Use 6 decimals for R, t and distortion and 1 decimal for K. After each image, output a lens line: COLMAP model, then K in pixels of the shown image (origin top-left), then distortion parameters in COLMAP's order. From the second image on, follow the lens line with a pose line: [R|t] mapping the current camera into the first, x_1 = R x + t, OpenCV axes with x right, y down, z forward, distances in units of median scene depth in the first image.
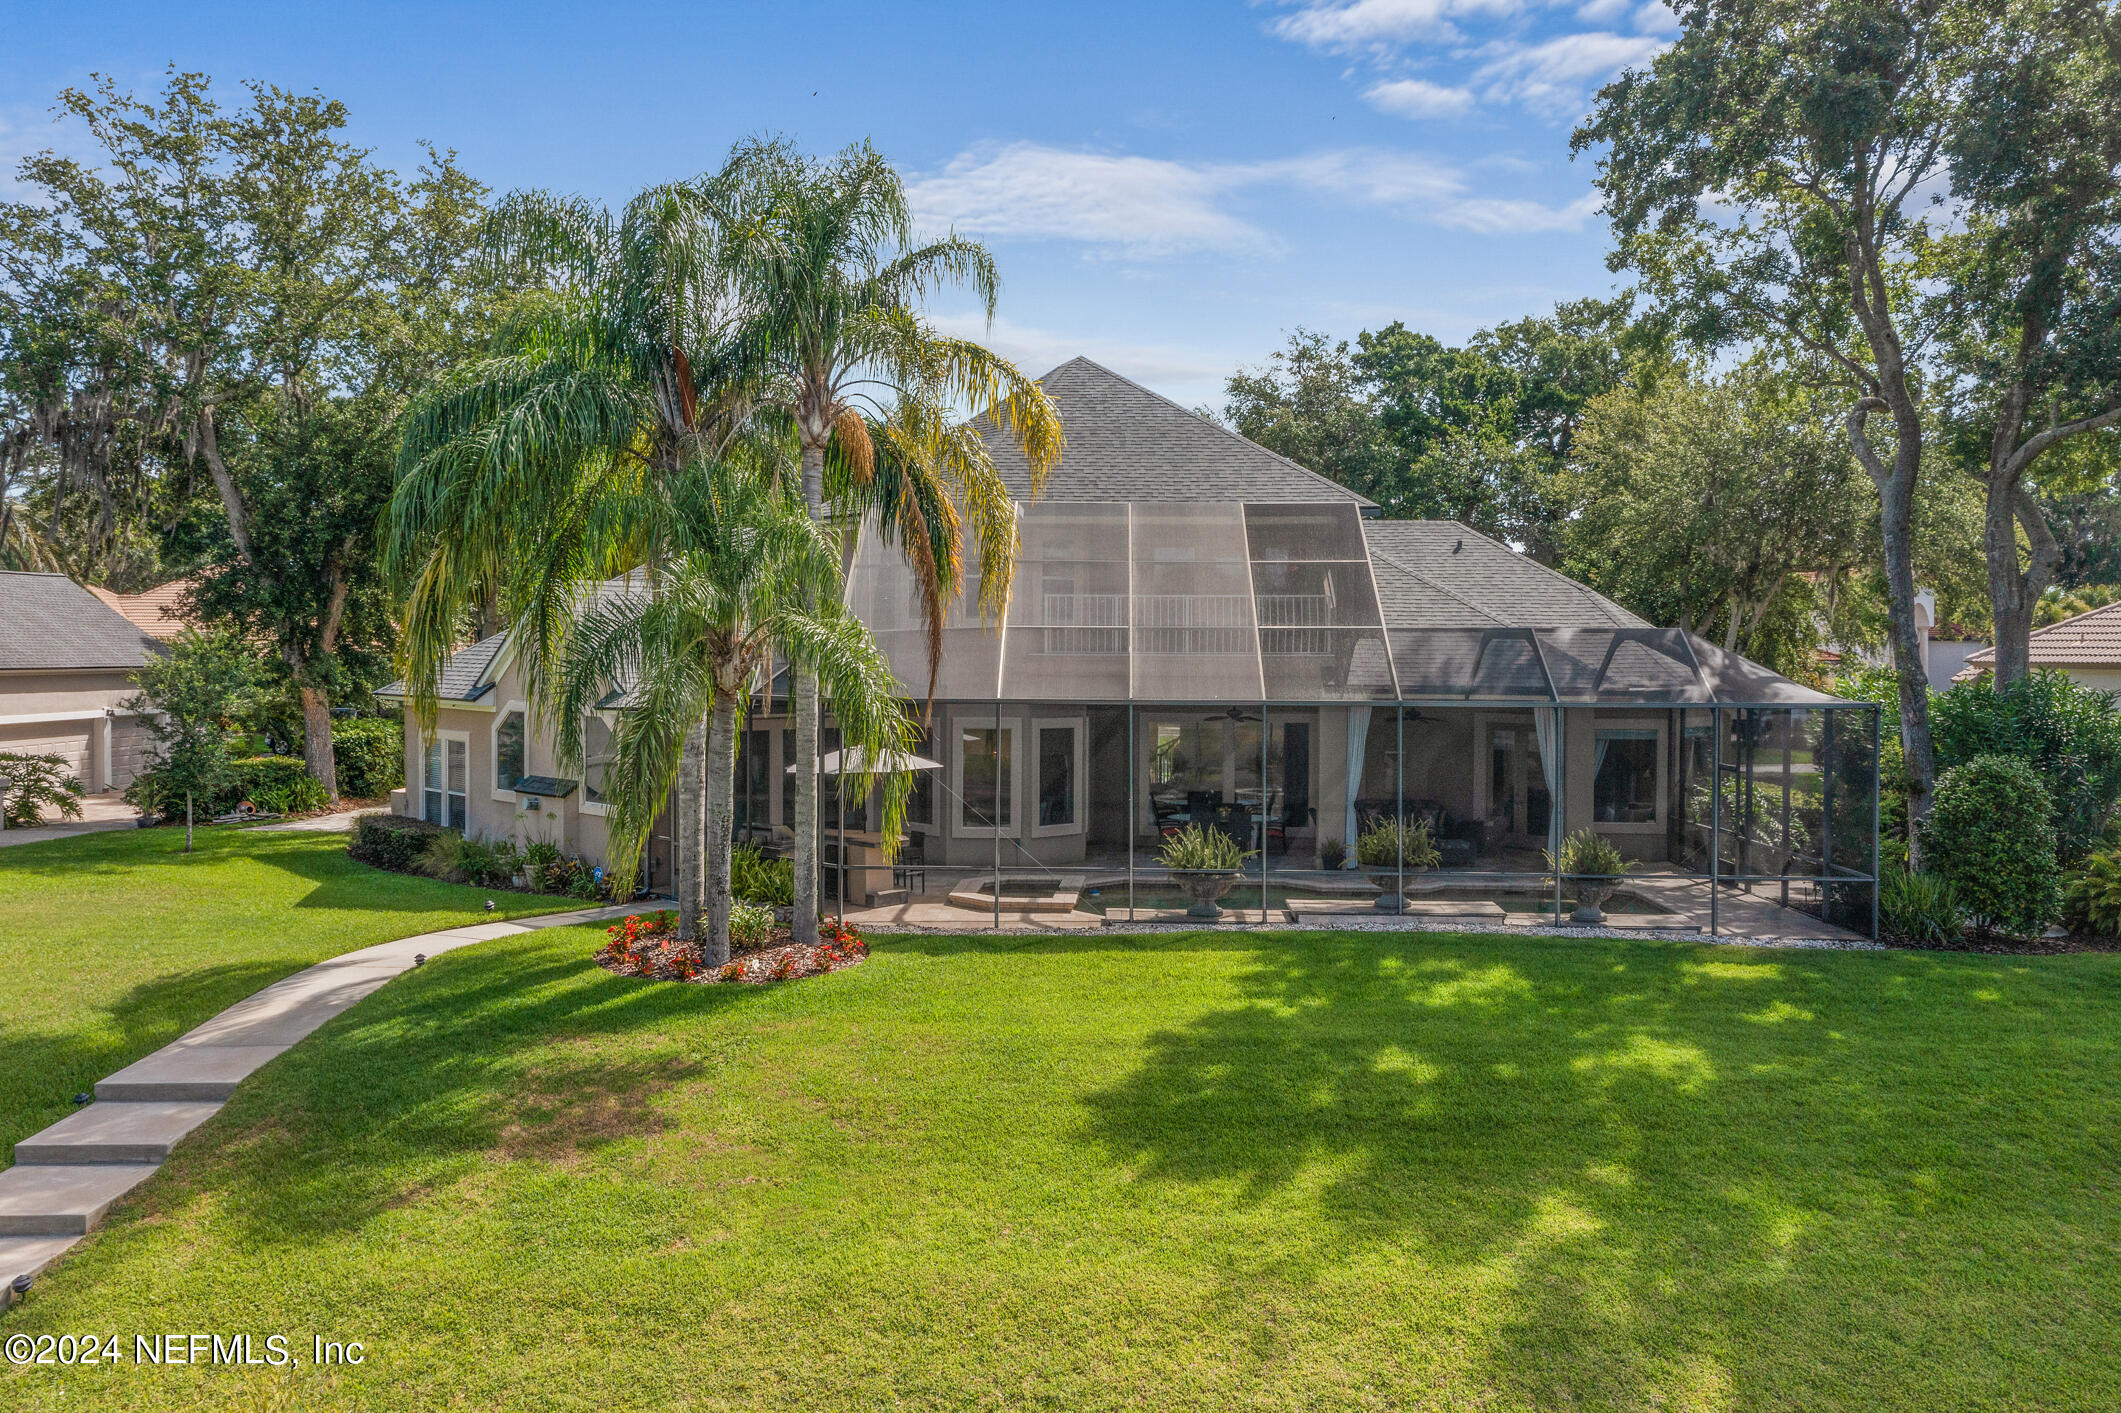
lens RADIAL K [[1740.2, 0, 1059.3], [0, 1740.2, 676.4], [0, 0, 1]] dist [0.005830, -0.004386]
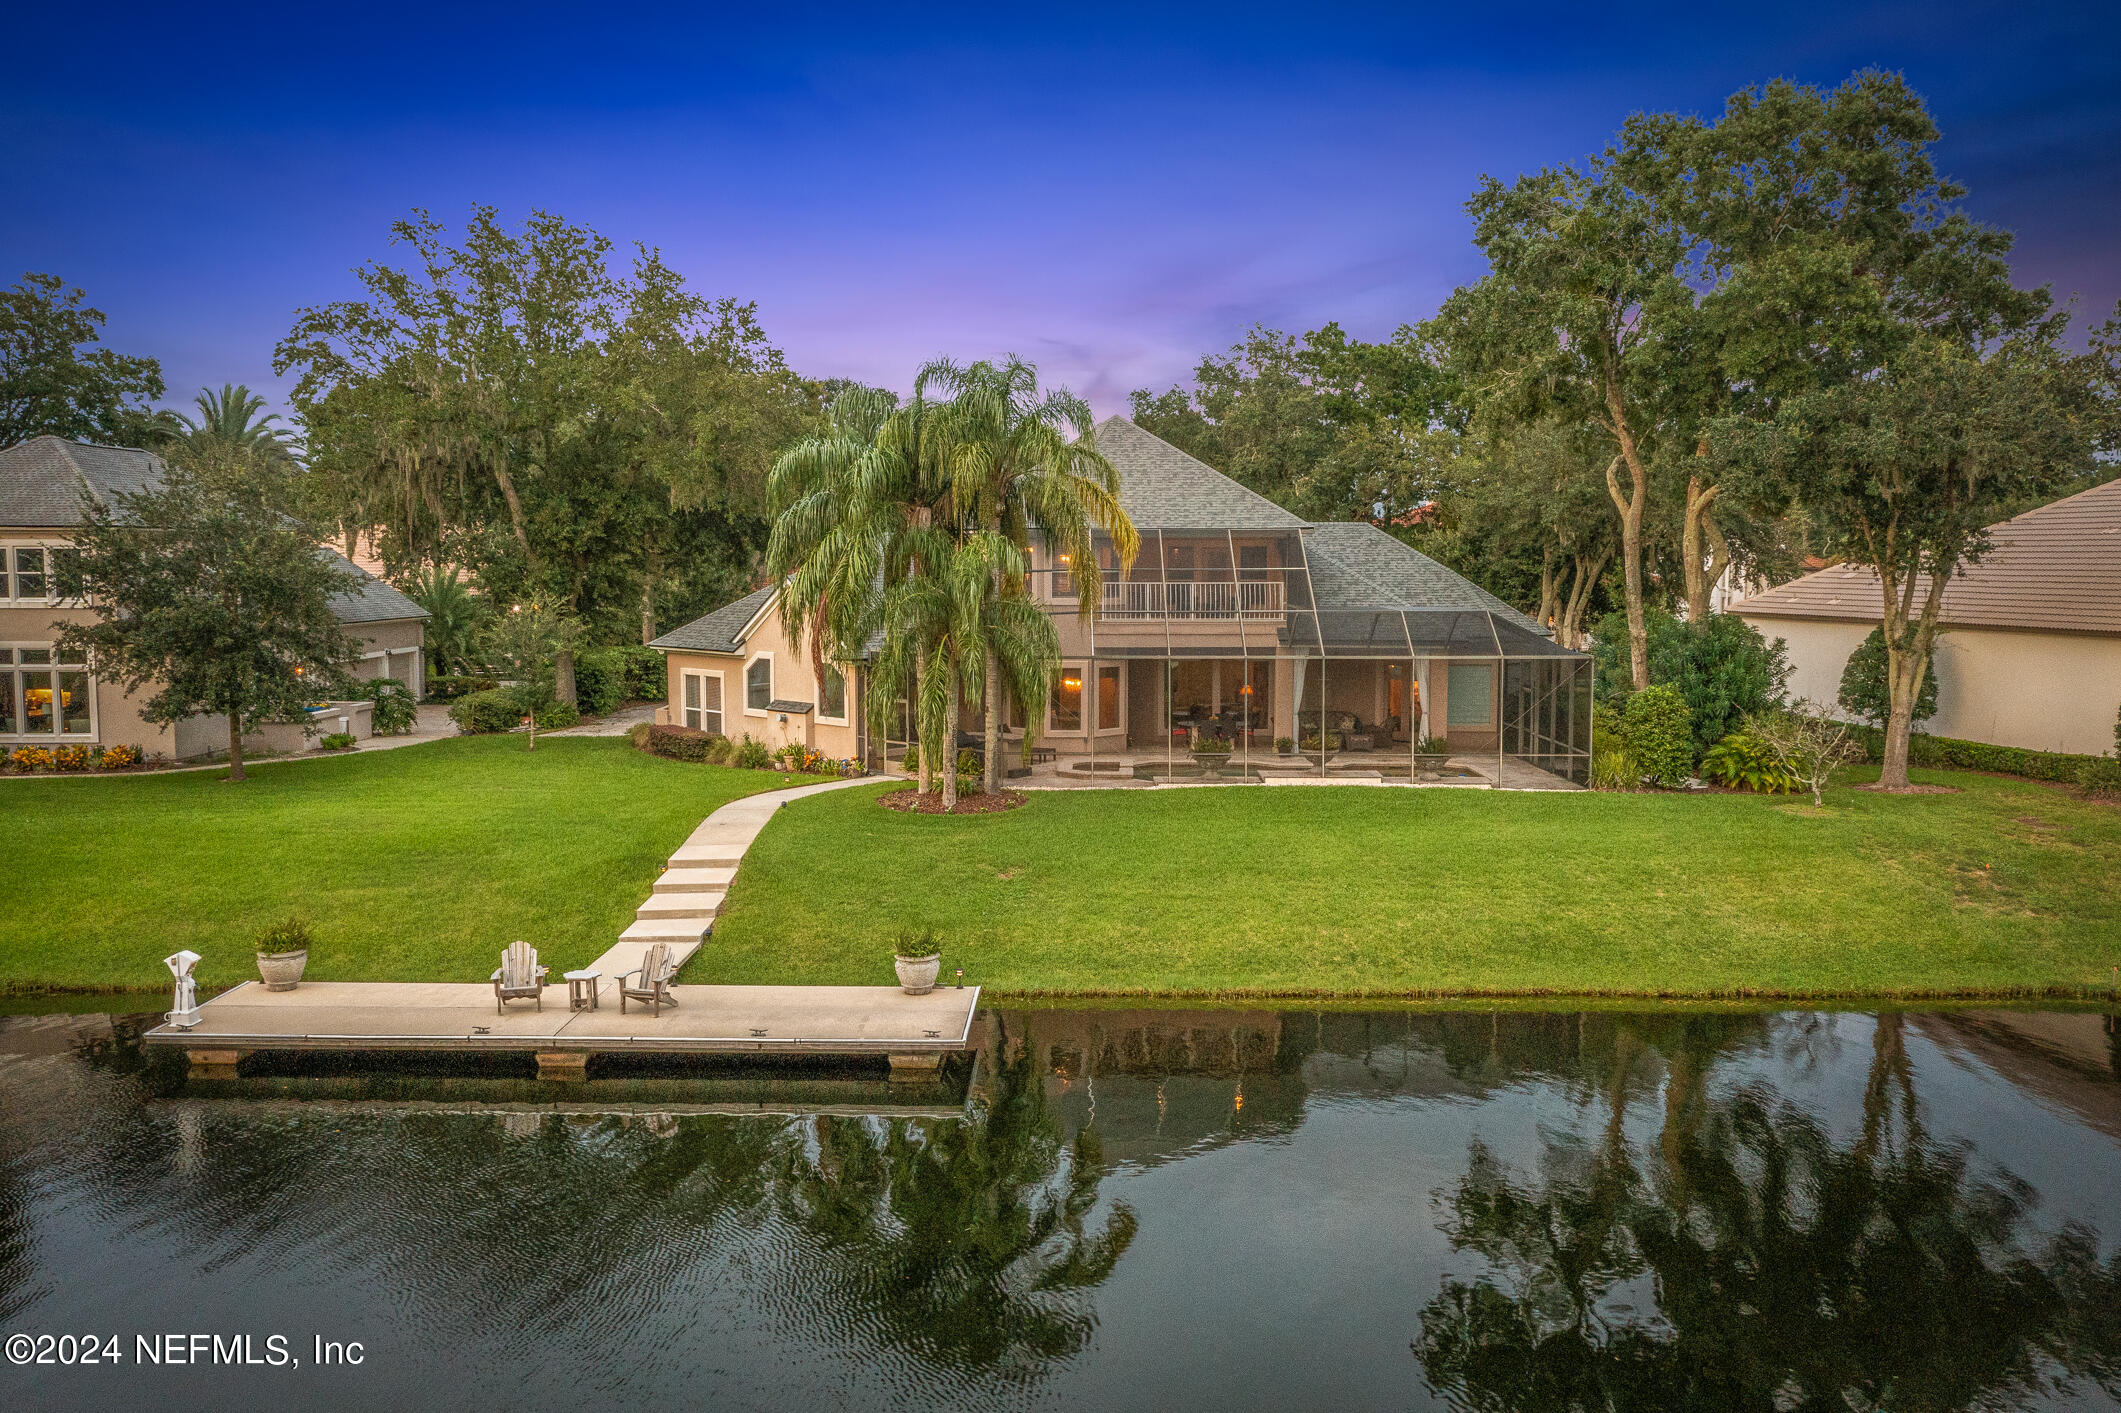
lens RADIAL K [[1701.5, 0, 1065.7], [0, 1701.5, 676.4], [0, 0, 1]] dist [0.000384, 0.001500]
pose [[0.999517, -0.006845, 0.030303, -0.104297], [0.005249, 0.998611, 0.052421, -0.051143], [-0.030619, -0.052237, 0.998165, -0.633291]]
